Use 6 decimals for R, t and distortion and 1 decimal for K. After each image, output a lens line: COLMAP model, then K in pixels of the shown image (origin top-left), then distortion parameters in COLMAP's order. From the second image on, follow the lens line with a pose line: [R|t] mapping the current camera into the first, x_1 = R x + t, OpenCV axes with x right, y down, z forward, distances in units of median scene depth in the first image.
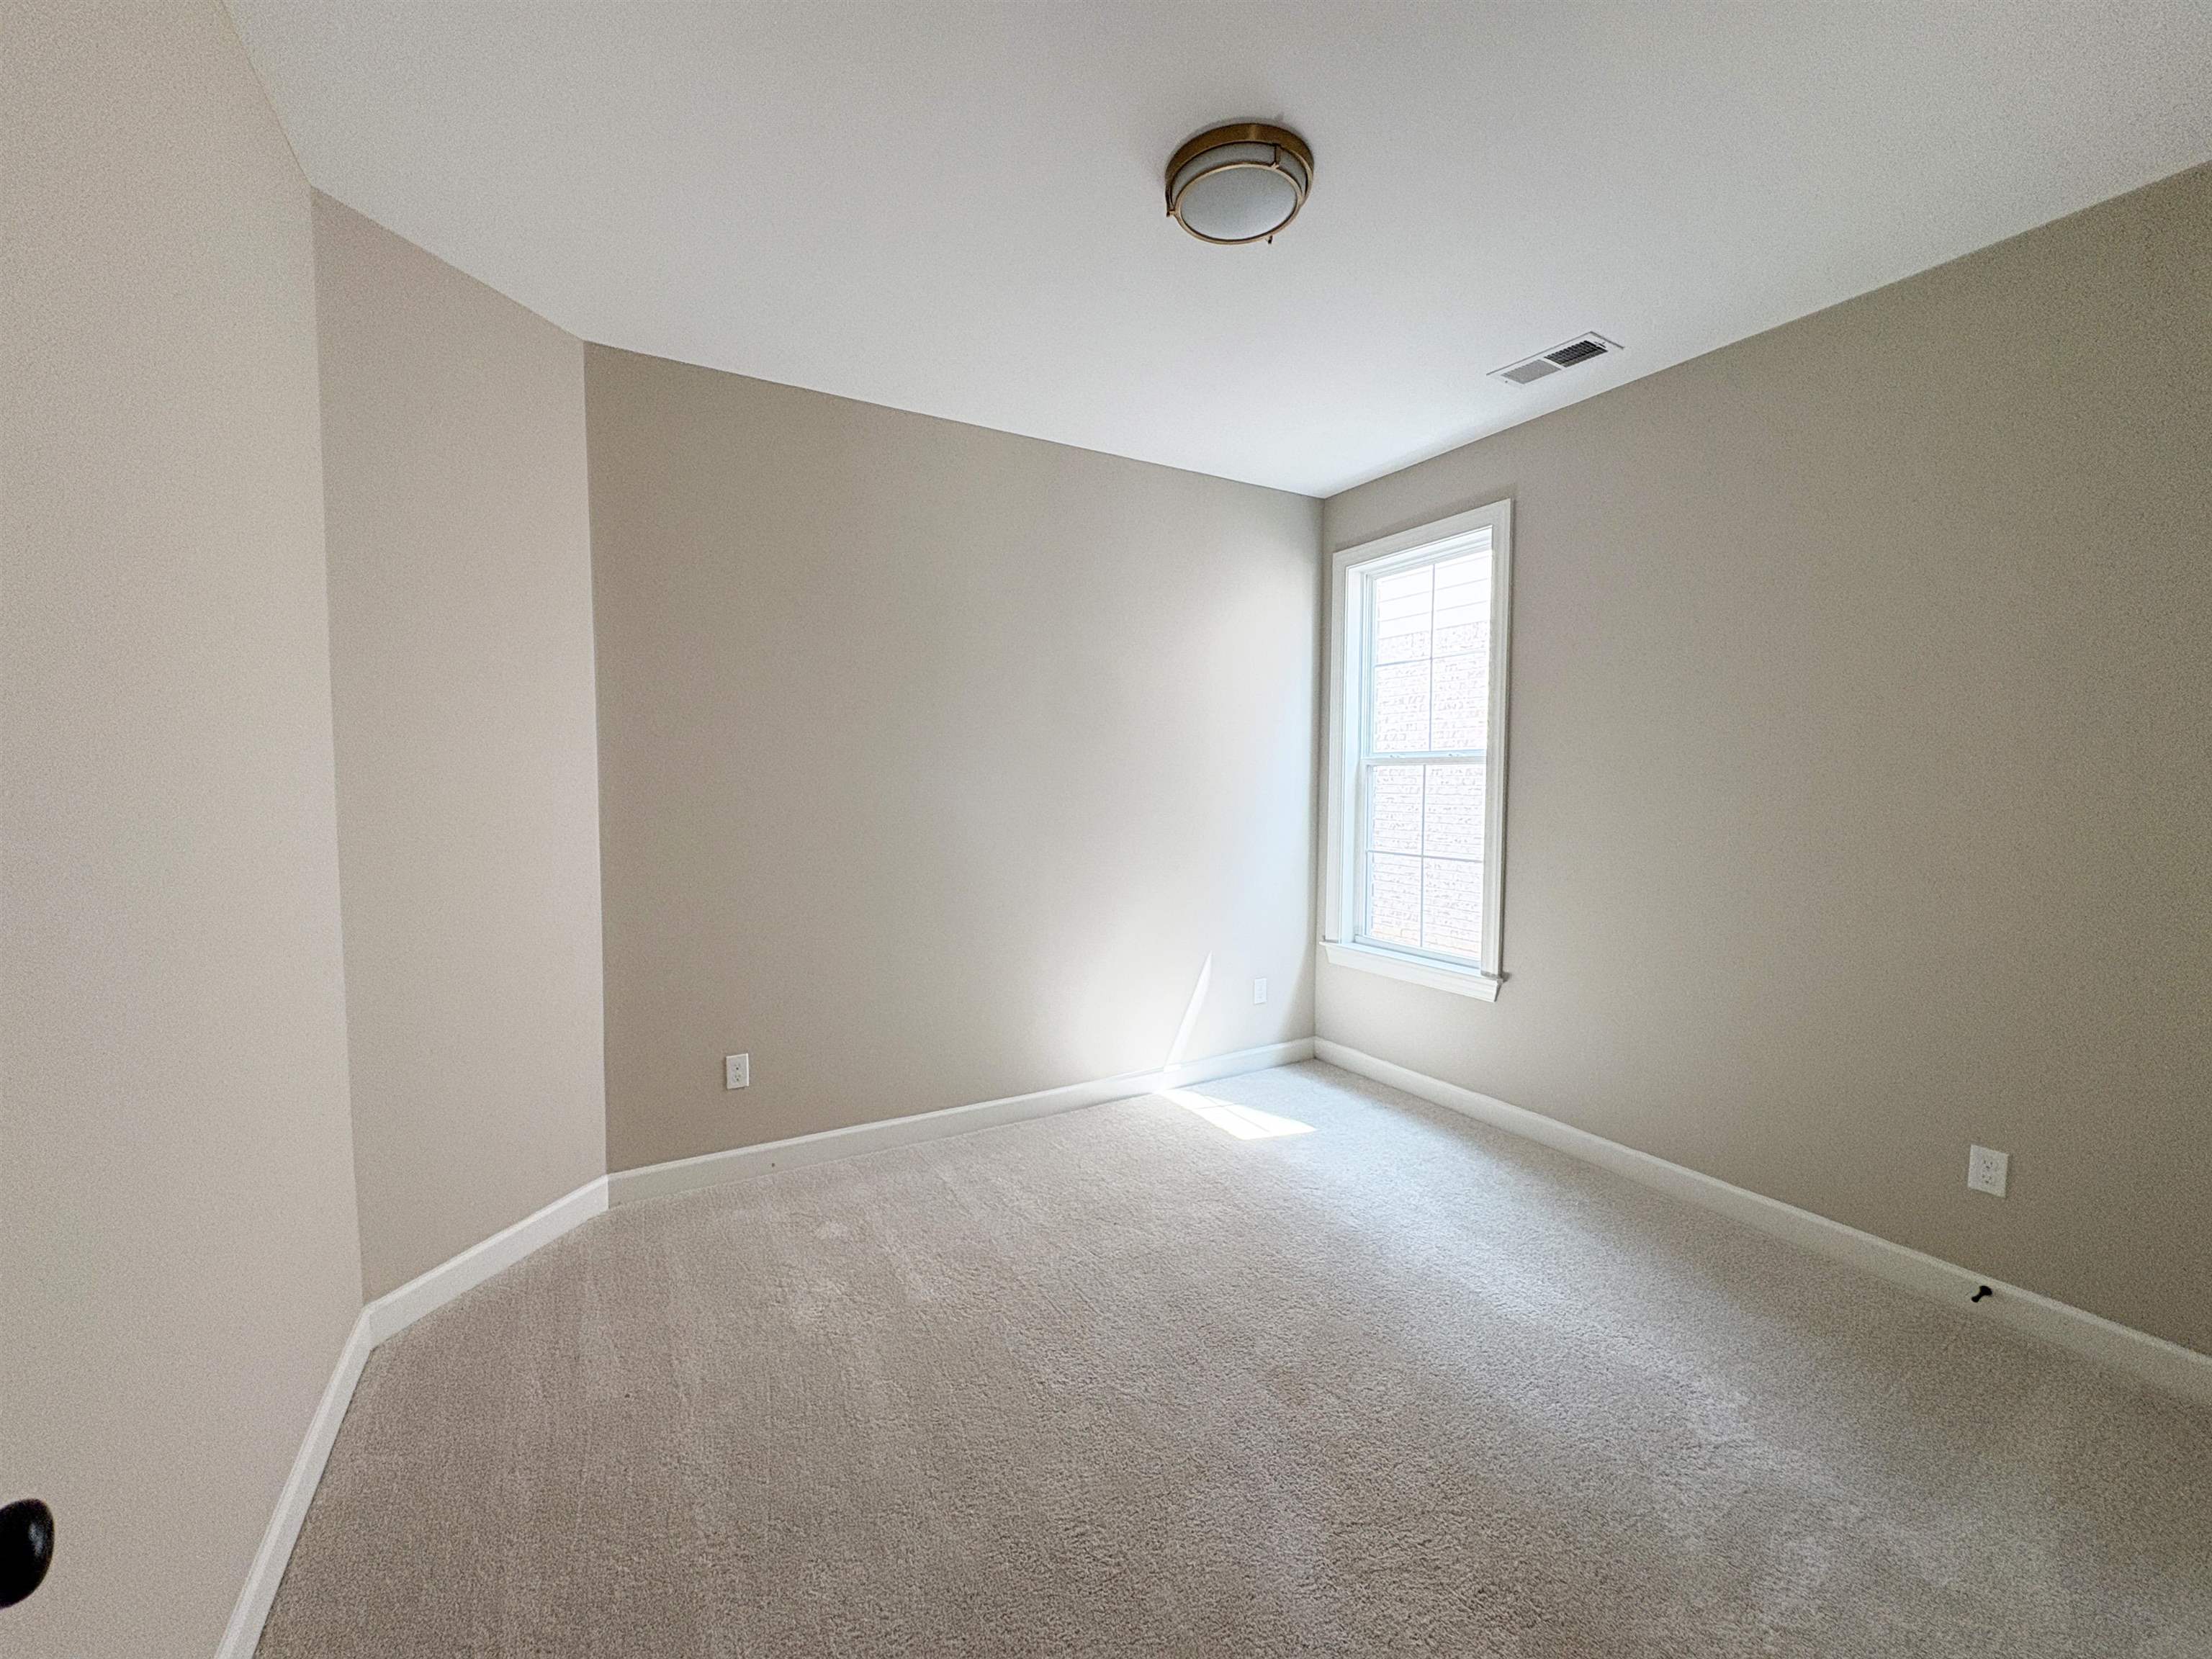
lens RADIAL K [[897.4, 0, 1106.0], [0, 897.4, 829.5], [0, 0, 1]] dist [0.000805, 0.000187]
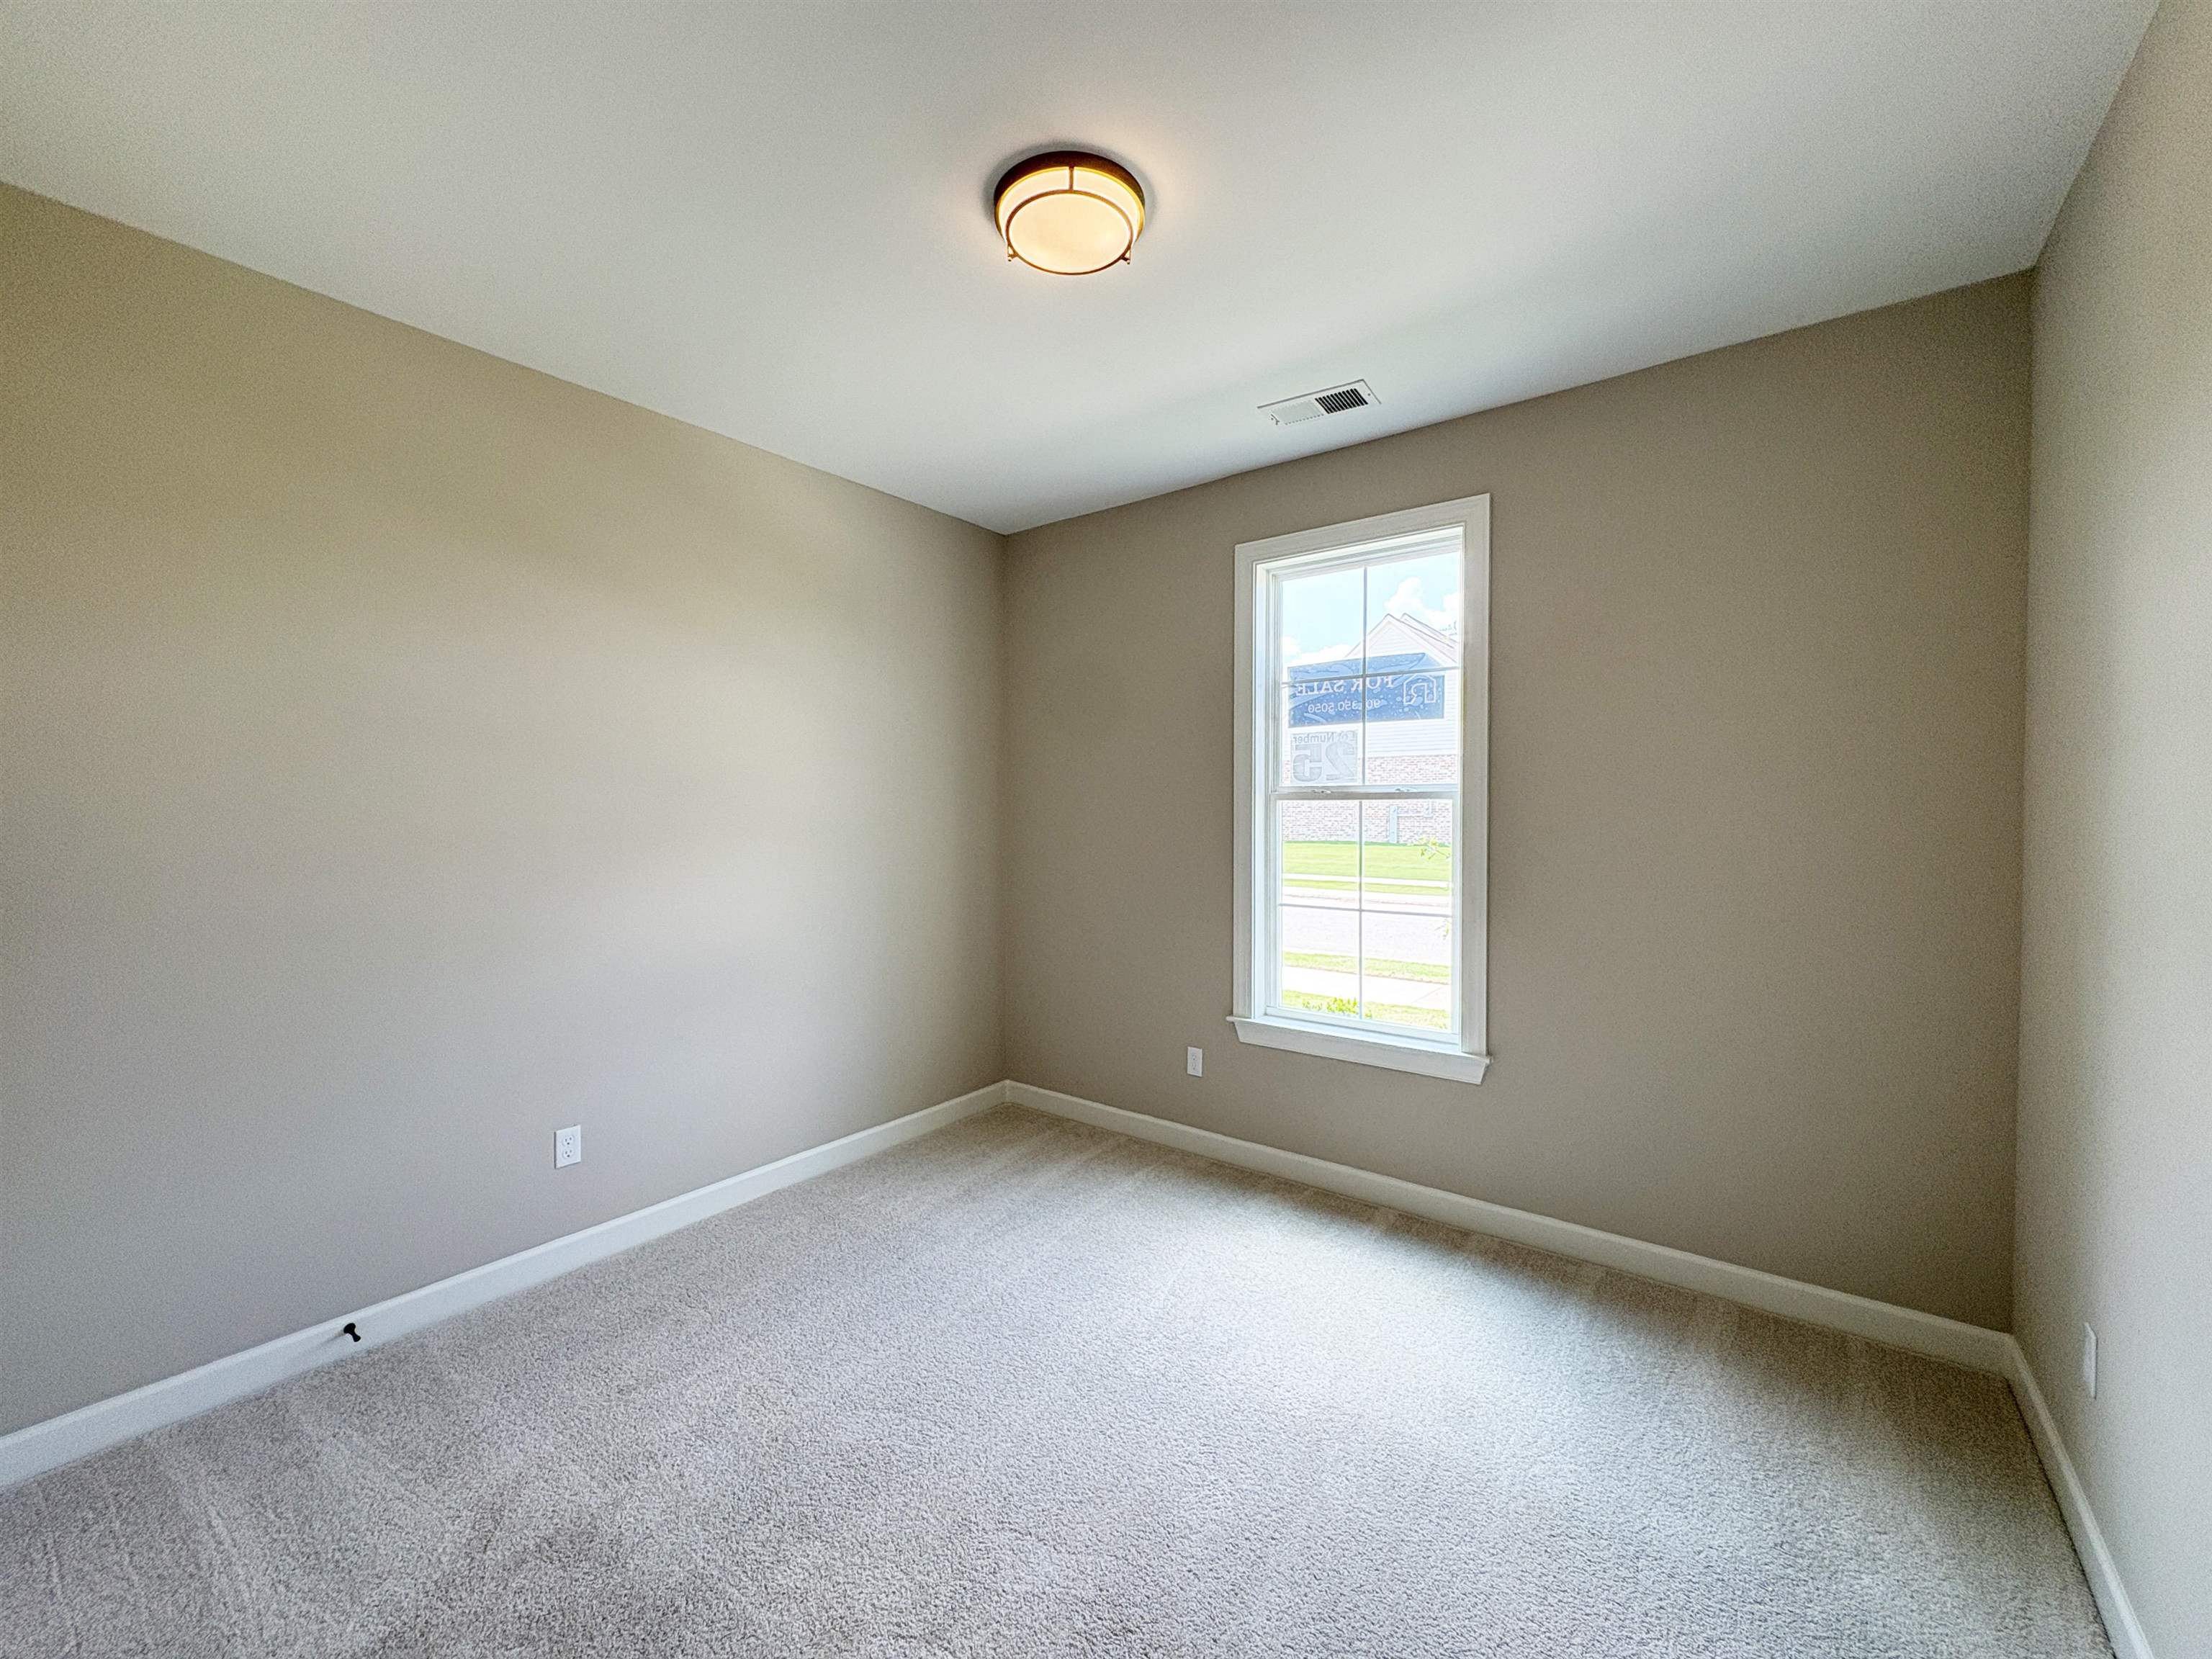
lens RADIAL K [[882.3, 0, 1106.0], [0, 882.3, 829.5], [0, 0, 1]] dist [-0.001192, 0.000572]
pose [[0.920499, -0.001388, 0.390743, -0.189549], [0.017138, 0.999175, -0.036823, -0.018283], [-0.390370, 0.040592, 0.919763, 0.330200]]
